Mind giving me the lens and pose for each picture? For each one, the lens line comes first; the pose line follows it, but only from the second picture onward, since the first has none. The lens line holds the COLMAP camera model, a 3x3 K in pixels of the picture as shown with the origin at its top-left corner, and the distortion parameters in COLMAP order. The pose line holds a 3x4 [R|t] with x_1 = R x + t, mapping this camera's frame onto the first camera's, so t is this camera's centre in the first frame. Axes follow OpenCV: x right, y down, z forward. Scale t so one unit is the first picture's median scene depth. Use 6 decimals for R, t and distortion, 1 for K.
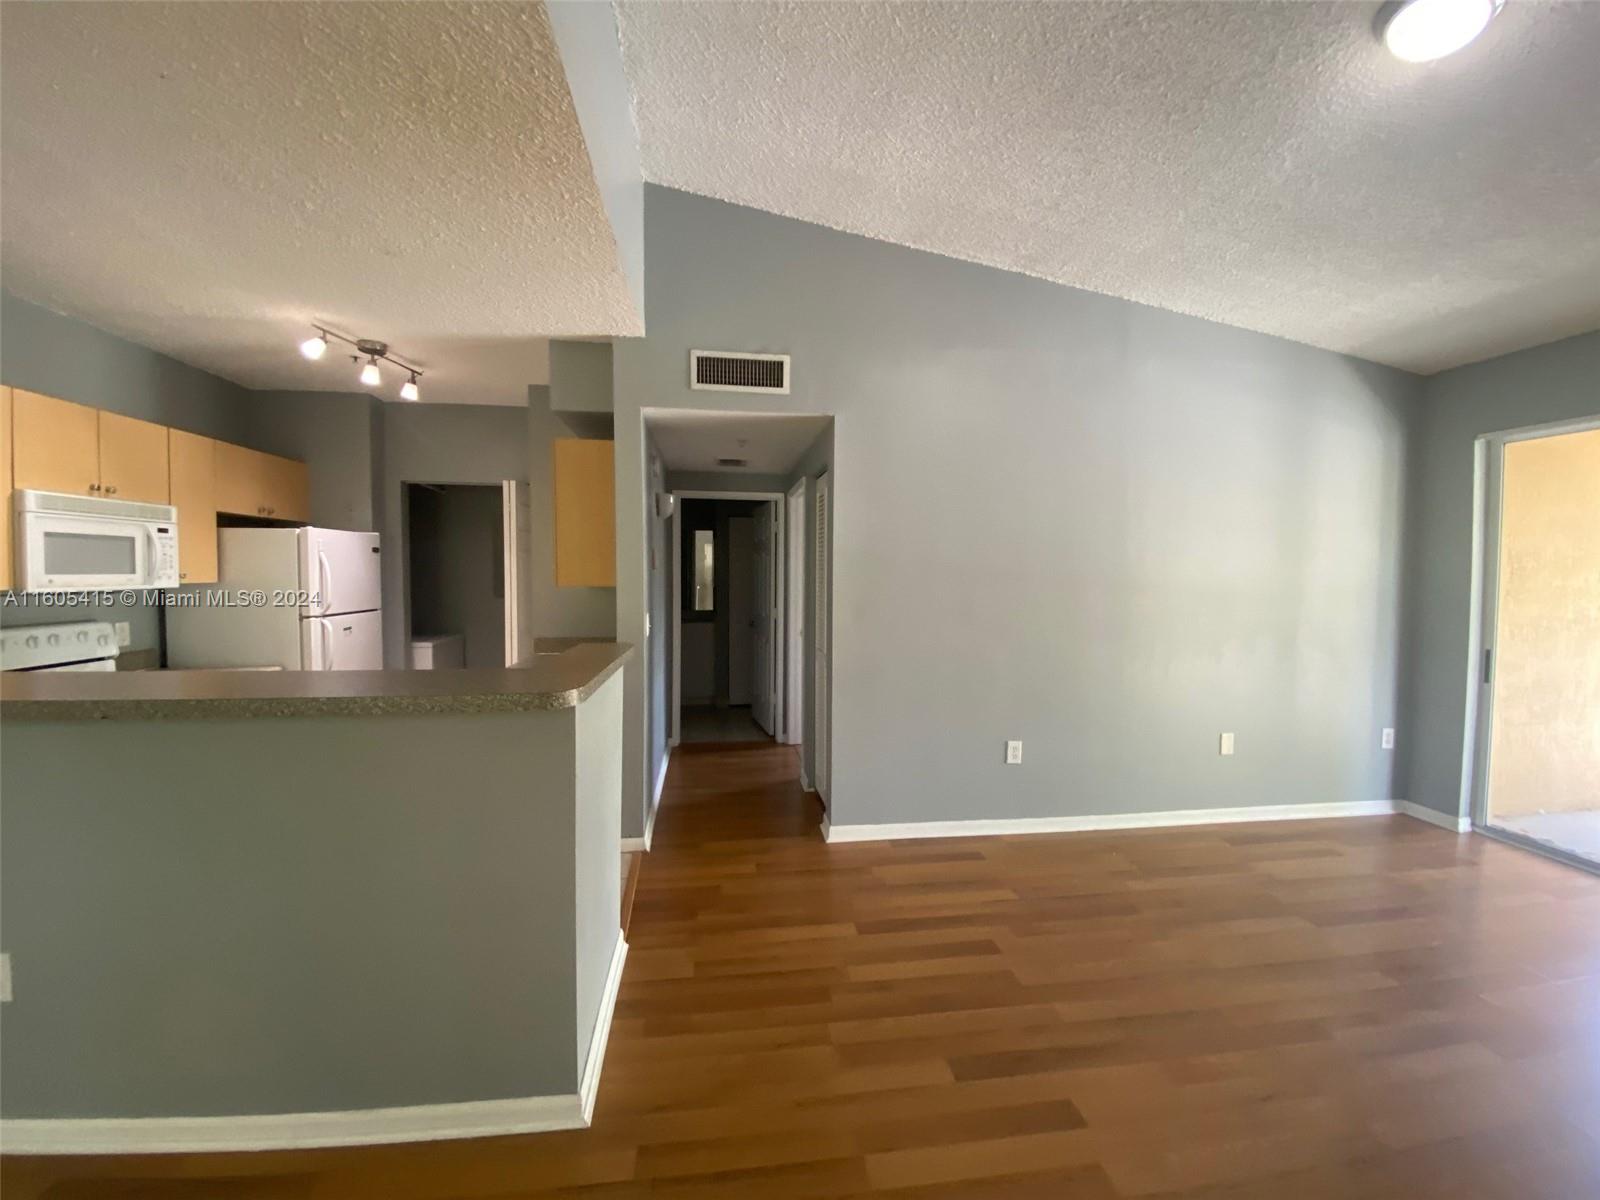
lens RADIAL K [[657.8, 0, 794.9], [0, 657.8, 597.8], [0, 0, 1]] dist [-0.013498, -0.002051]
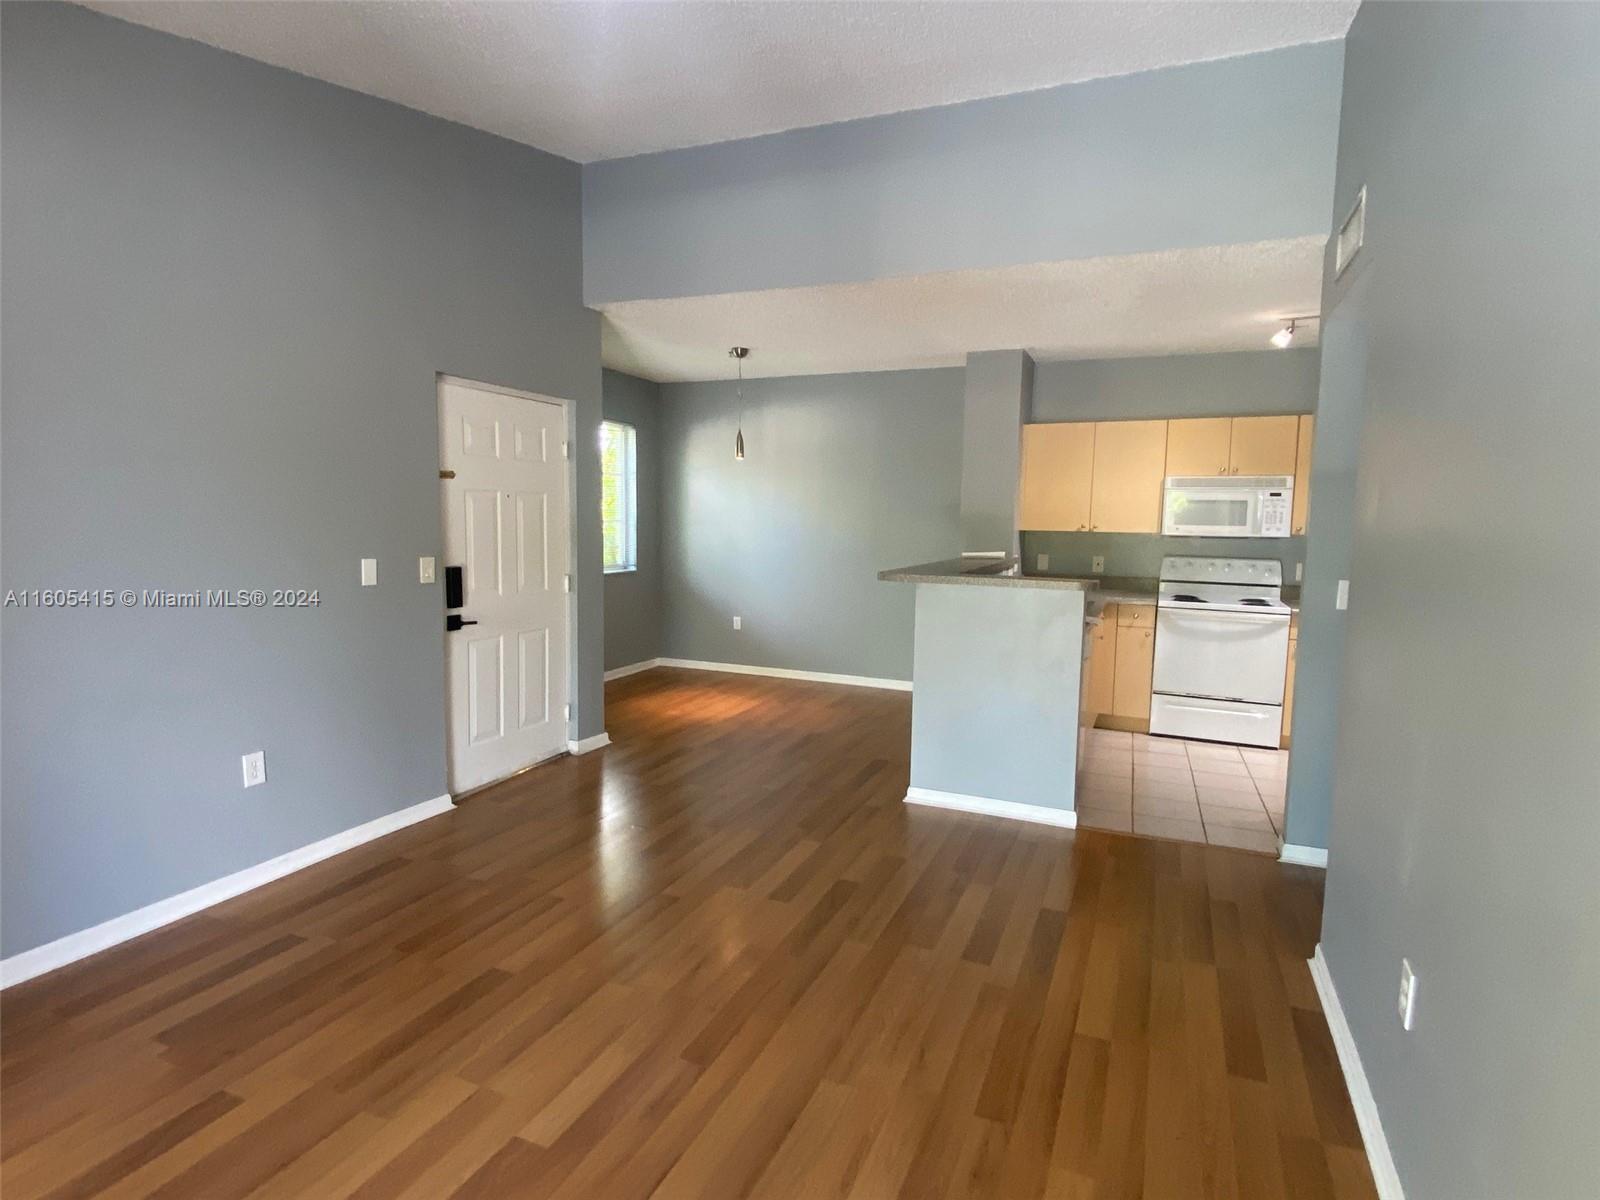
lens RADIAL K [[864.9, 0, 817.3], [0, 864.9, 598.4], [0, 0, 1]] dist [0.028482, -0.003010]
pose [[-0.494621, 0.073994, -0.865953, 1.022230], [-0.052499, 0.992006, 0.114752, -0.043709], [0.867522, 0.102221, -0.486782, 0.995663]]
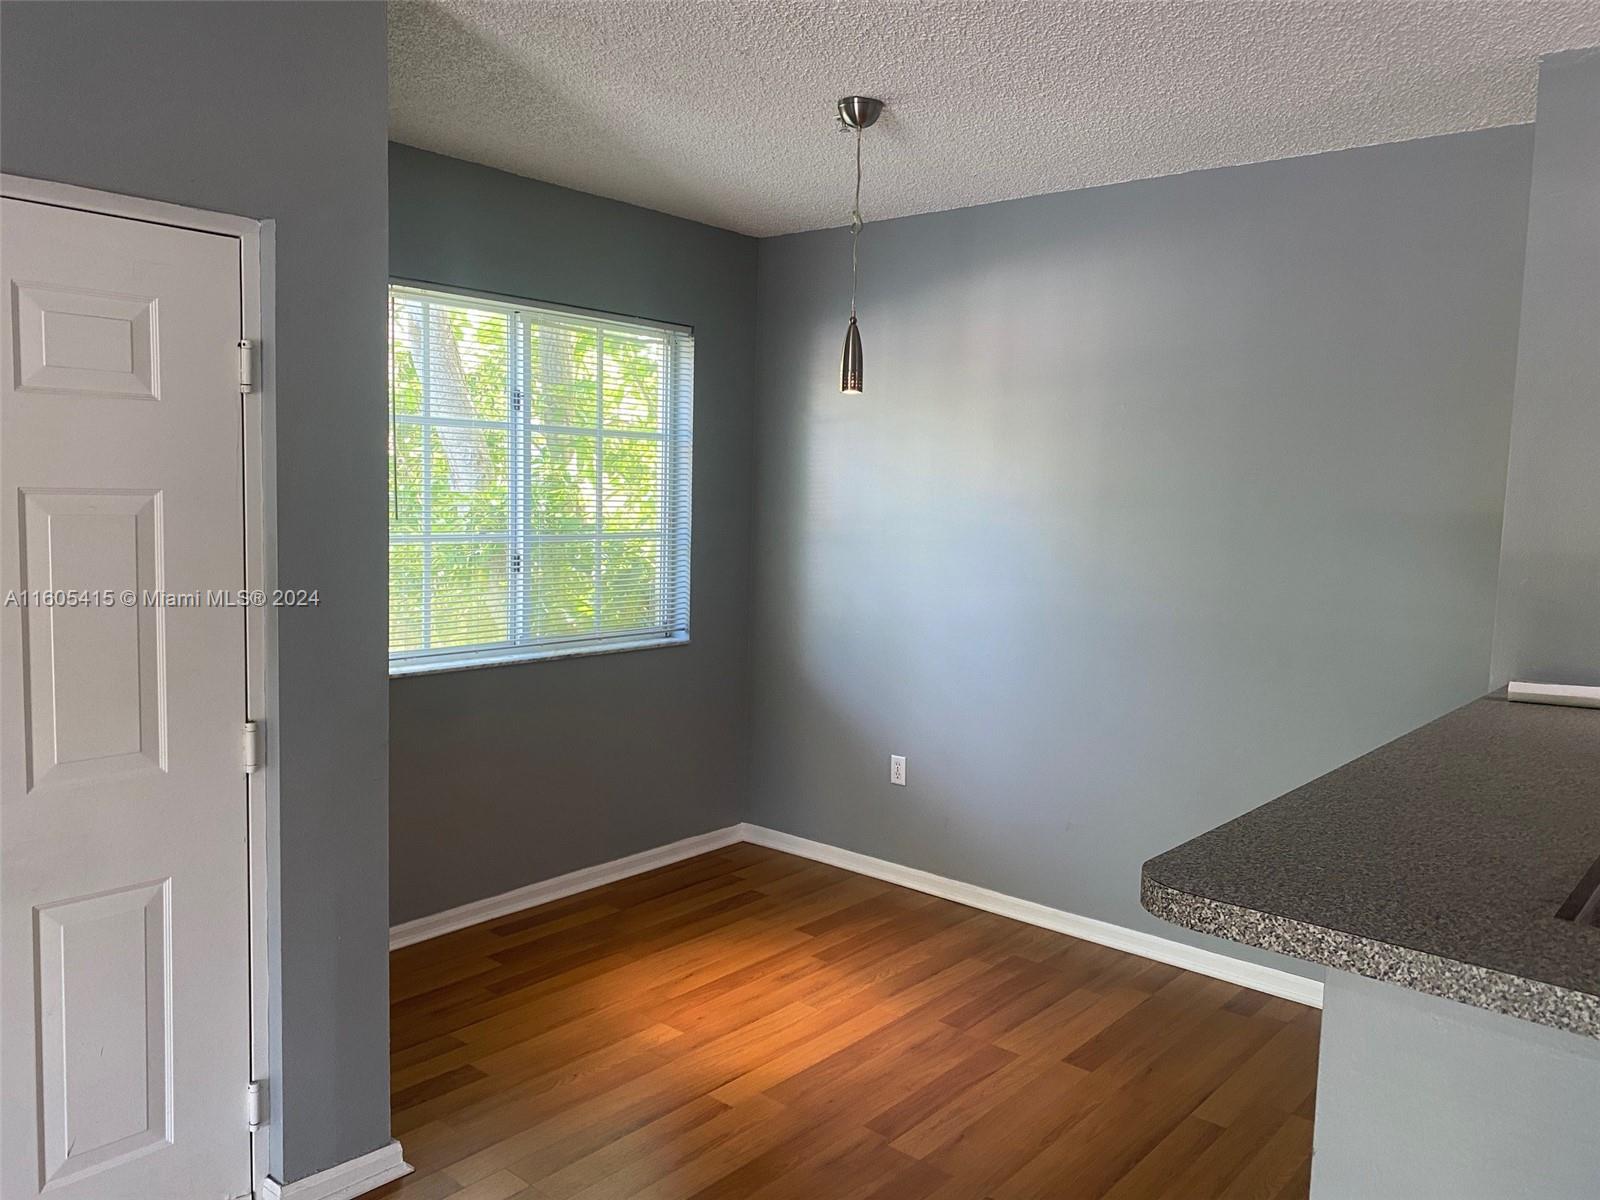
lens RADIAL K [[1206.3, 0, 797.1], [0, 1206.3, 597.1], [0, 0, 1]] dist [0.008671, 0.003201]
pose [[-0.741951, 0.042333, -0.669116, 0.197710], [-0.054648, 0.990865, 0.123285, -0.071753], [0.668223, 0.128038, -0.732860, 0.642185]]
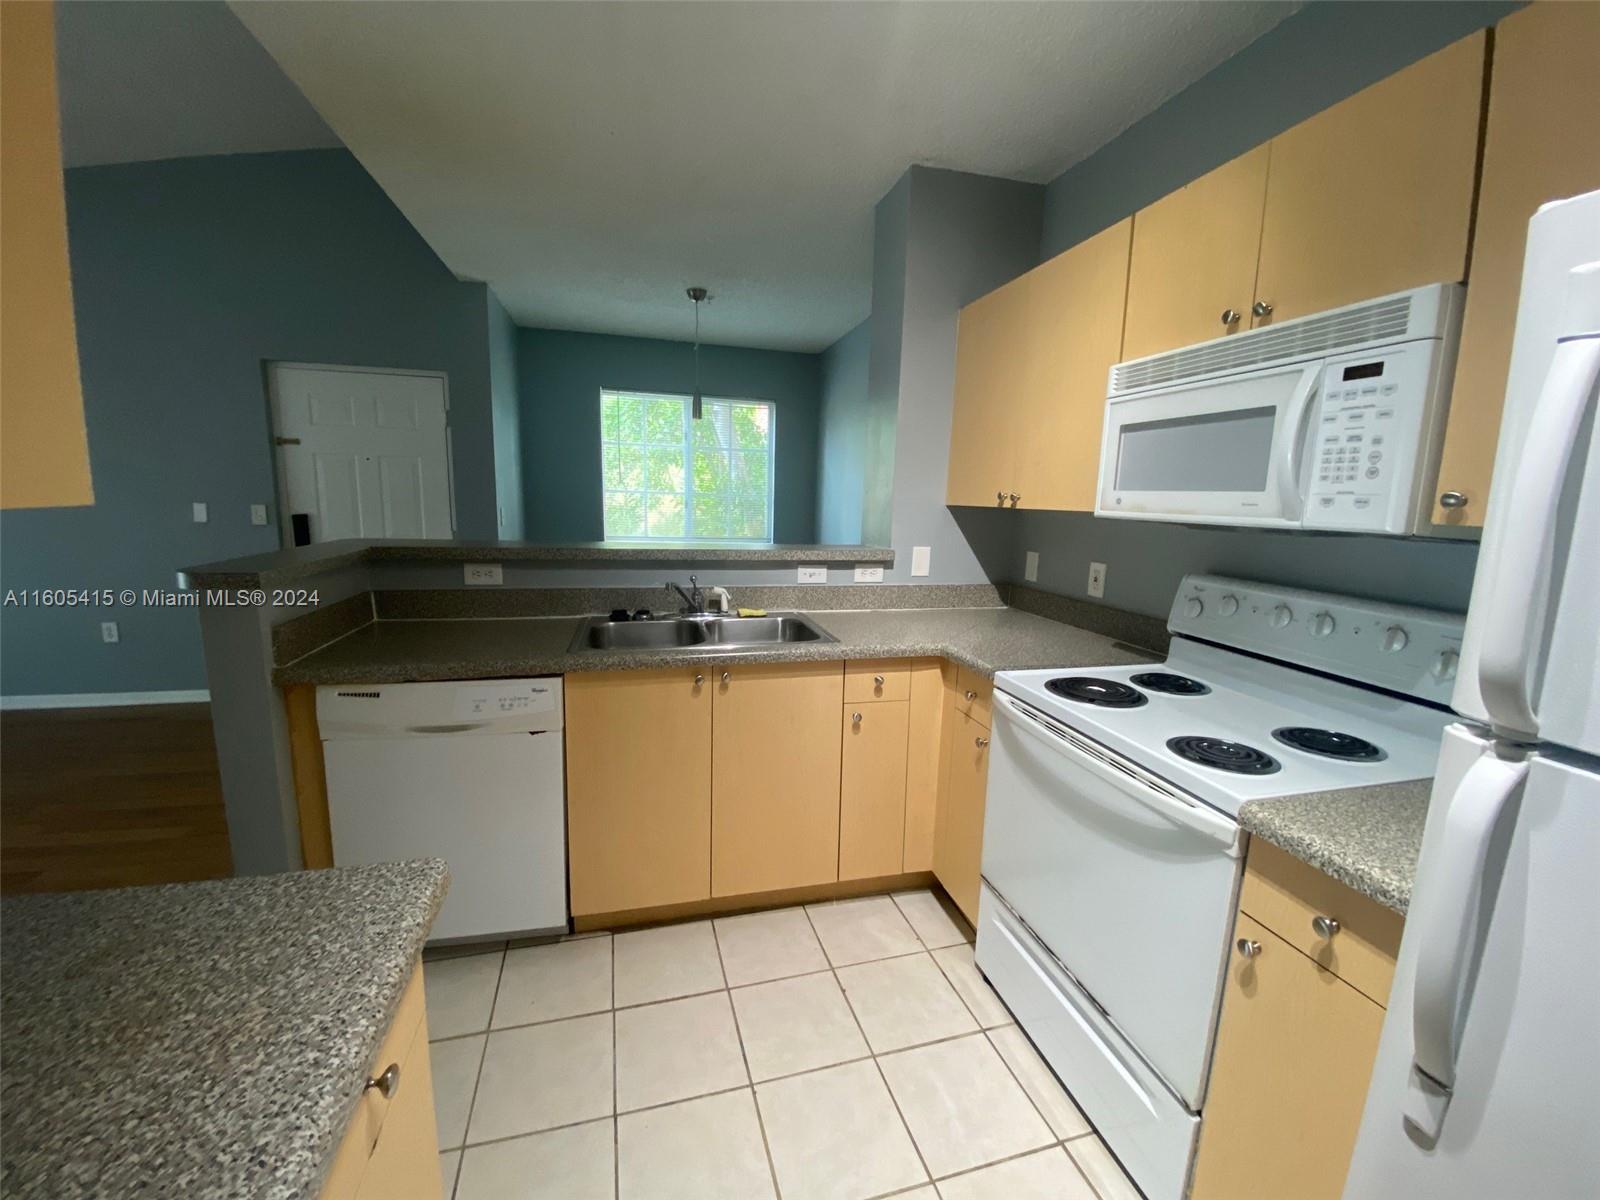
lens RADIAL K [[657.8, 0, 812.7], [0, 657.8, 600.3], [0, 0, 1]] dist [-0.013498, -0.002051]
pose [[-0.992319, -0.012422, -0.123083, -0.578818], [-0.036848, 0.979464, 0.198221, -0.035827], [0.118093, 0.201234, -0.972399, 1.238865]]
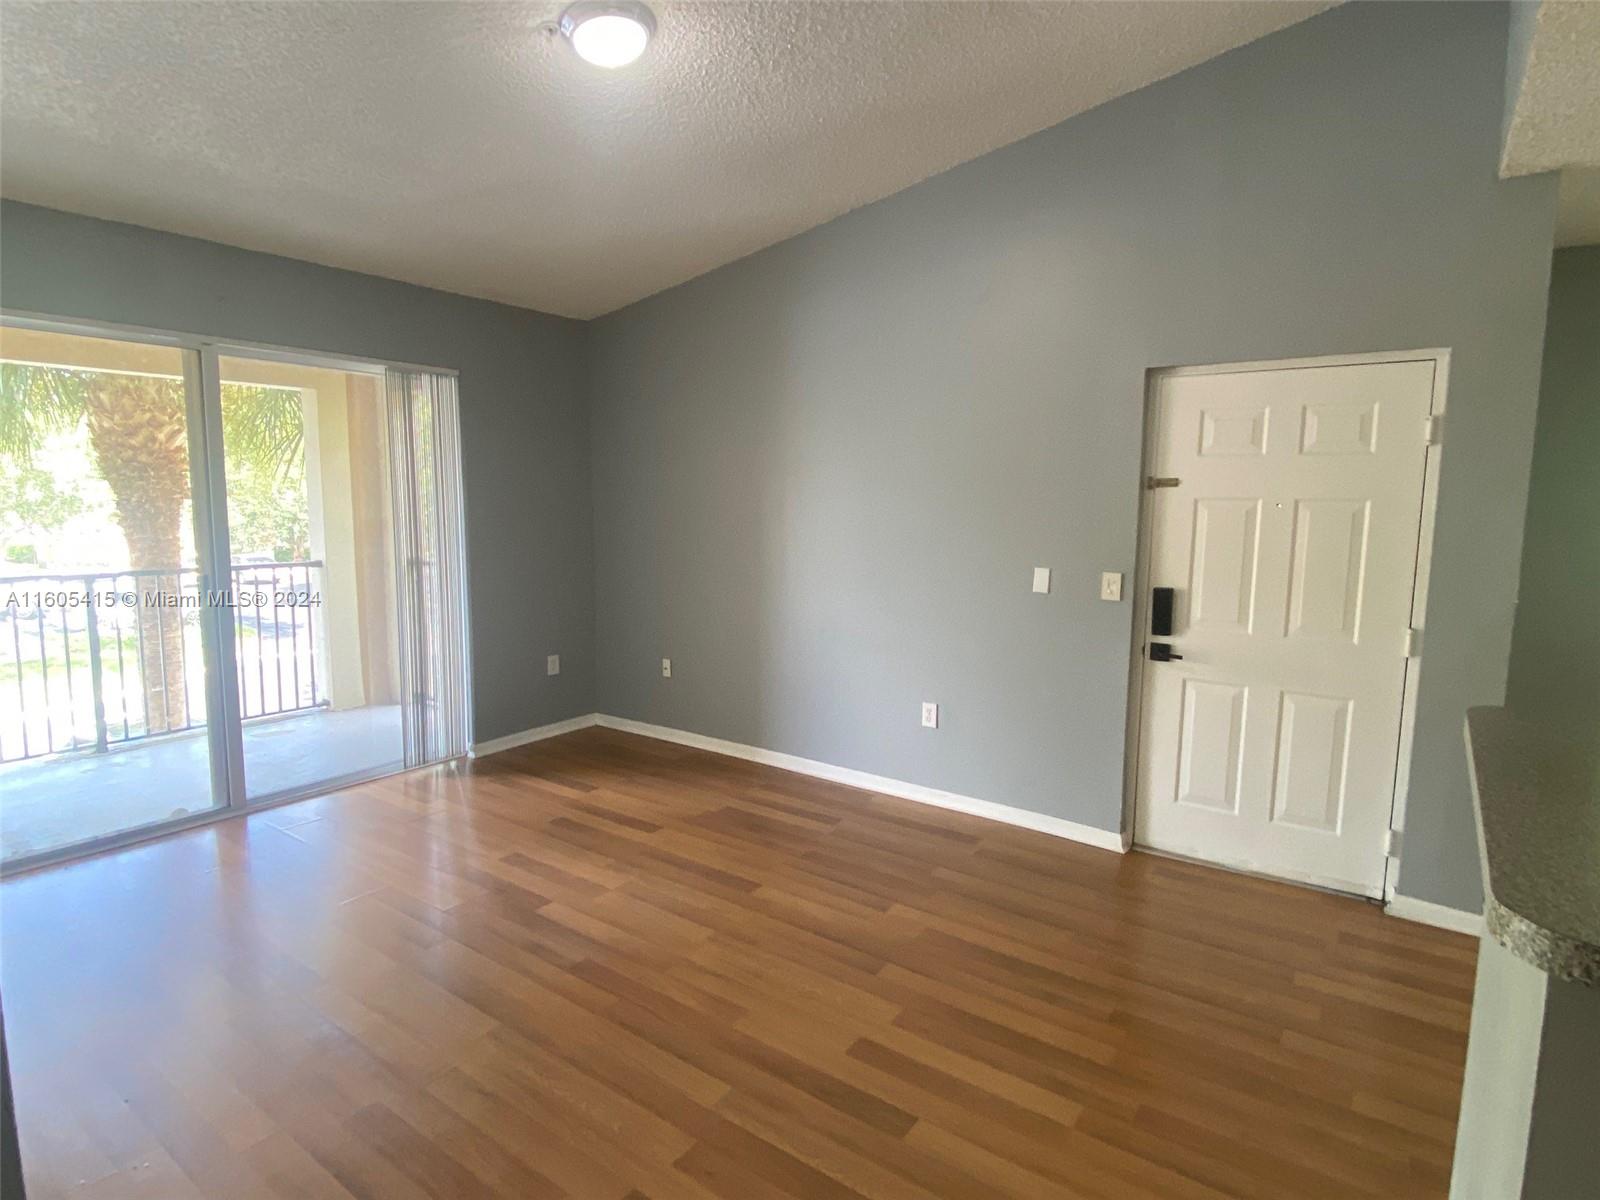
lens RADIAL K [[864.9, 0, 790.5], [0, 864.9, 595.6], [0, 0, 1]] dist [0.028482, -0.003010]
pose [[-0.719205, -0.086618, 0.689378, -0.206868], [0.012514, 0.990423, 0.137499, -0.064247], [-0.694686, 0.107517, -0.711233, 1.030369]]
